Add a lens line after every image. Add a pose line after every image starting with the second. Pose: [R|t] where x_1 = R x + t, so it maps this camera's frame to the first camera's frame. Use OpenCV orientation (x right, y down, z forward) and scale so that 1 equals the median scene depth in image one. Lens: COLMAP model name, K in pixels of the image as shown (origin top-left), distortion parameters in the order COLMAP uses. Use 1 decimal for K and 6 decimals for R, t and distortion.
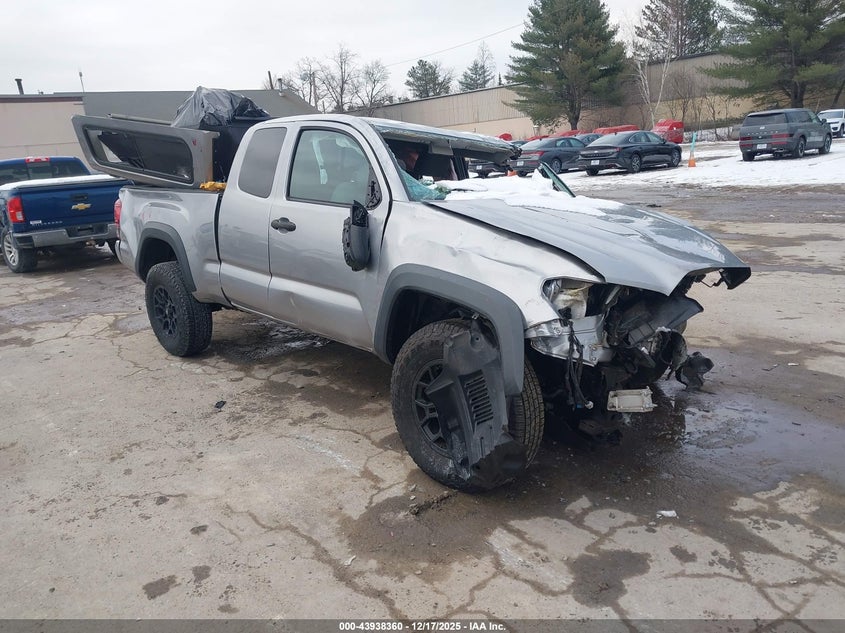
lens RADIAL K [[664.2, 0, 424.3], [0, 664.2, 317.2], [0, 0, 1]] dist [0.029317, 0.001267]
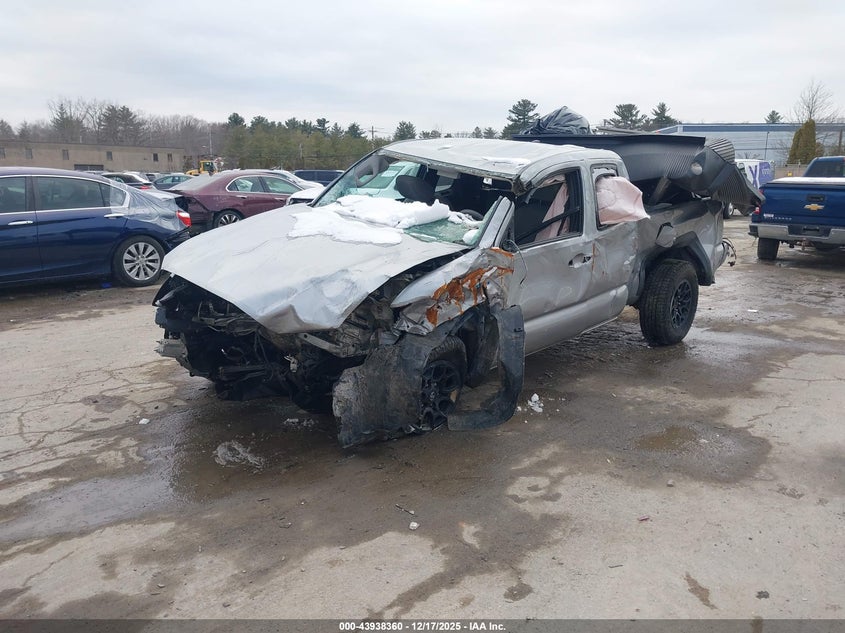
lens RADIAL K [[664.2, 0, 424.6], [0, 664.2, 314.8], [0, 0, 1]] dist [0.029317, 0.001267]
pose [[0.063703, 0.283573, -0.956832, 1.750497], [-0.265071, 0.929149, 0.257721, -0.466005], [0.962122, 0.237211, 0.134357, 1.349296]]
